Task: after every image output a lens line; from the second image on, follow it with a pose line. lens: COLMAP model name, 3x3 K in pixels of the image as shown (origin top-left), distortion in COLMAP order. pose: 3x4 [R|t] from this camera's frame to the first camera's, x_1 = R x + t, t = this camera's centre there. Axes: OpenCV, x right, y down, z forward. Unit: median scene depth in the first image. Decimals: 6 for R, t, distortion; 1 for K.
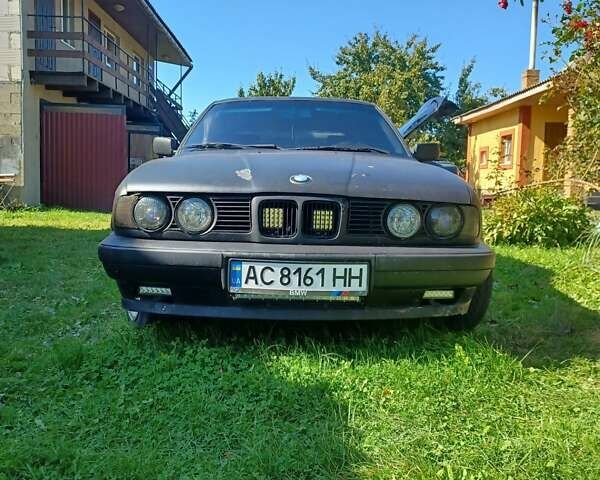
lens RADIAL K [[560.9, 0, 300.0], [0, 560.9, 240.0], [0, 0, 1]] dist [0.019309, 0.000241]
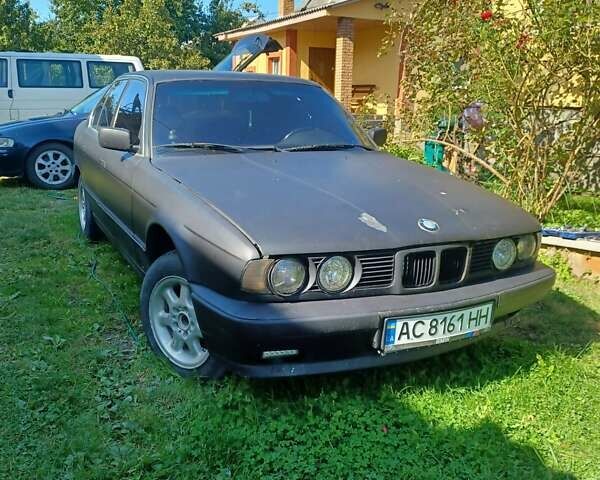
lens RADIAL K [[560.9, 0, 300.0], [0, 560.9, 240.0], [0, 0, 1]] dist [0.019309, 0.000241]
pose [[0.901661, -0.101120, 0.420454, -0.653120], [0.034493, 0.985996, 0.163166, -0.264245], [-0.431065, -0.132617, 0.892522, 0.212602]]
